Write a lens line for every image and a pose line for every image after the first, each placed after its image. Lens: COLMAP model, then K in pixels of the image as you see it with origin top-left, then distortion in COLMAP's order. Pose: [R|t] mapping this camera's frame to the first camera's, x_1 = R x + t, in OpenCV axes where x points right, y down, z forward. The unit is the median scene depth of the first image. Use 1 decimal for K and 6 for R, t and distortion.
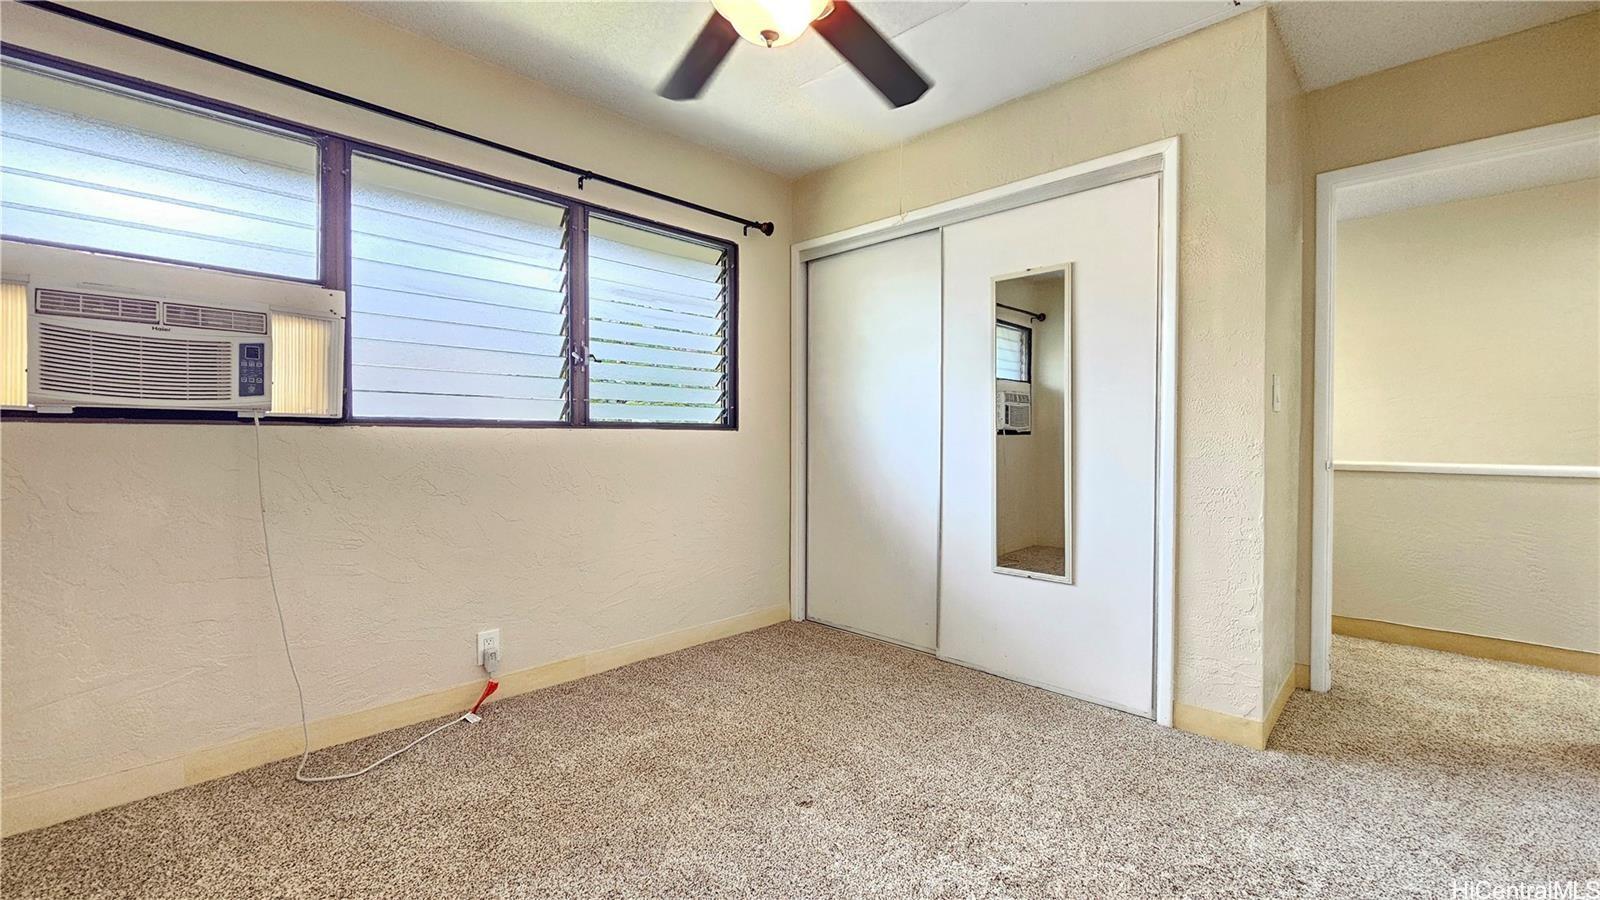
lens RADIAL K [[655.1, 0, 798.9], [0, 655.1, 440.8], [0, 0, 1]] dist [-0.002413, -0.000242]
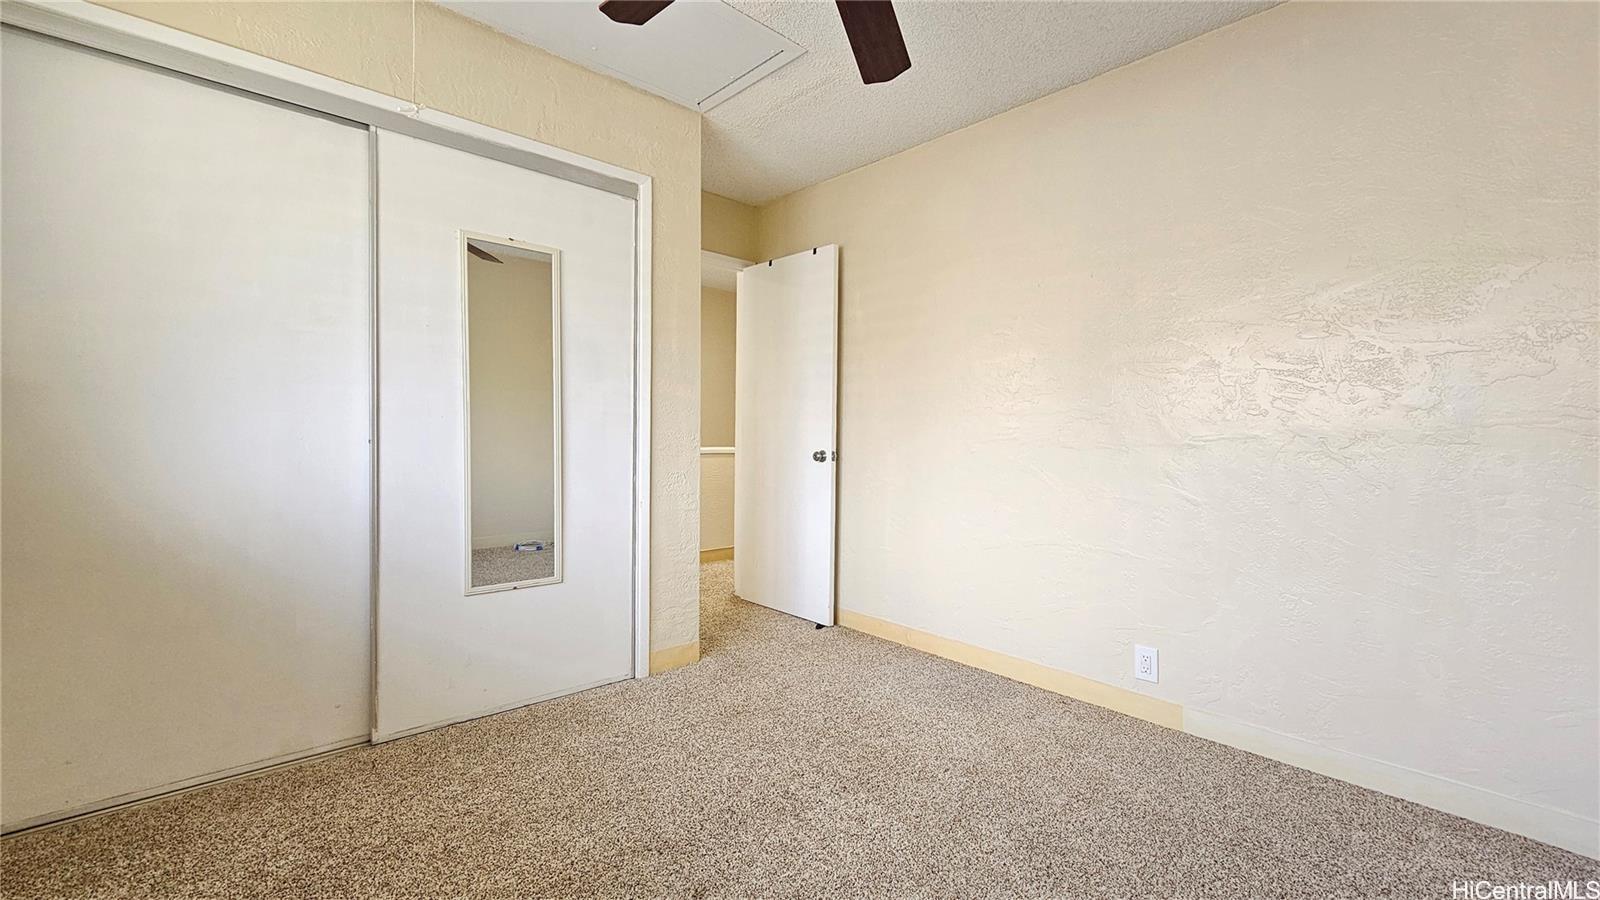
lens RADIAL K [[655.1, 0, 798.3], [0, 655.1, 455.4], [0, 0, 1]] dist [-0.002413, -0.000242]
pose [[0.057714, -0.026372, 0.997985, -0.528820], [-0.004071, 0.999637, 0.026651, 0.002359], [-0.998325, -0.005600, 0.057585, 0.588590]]
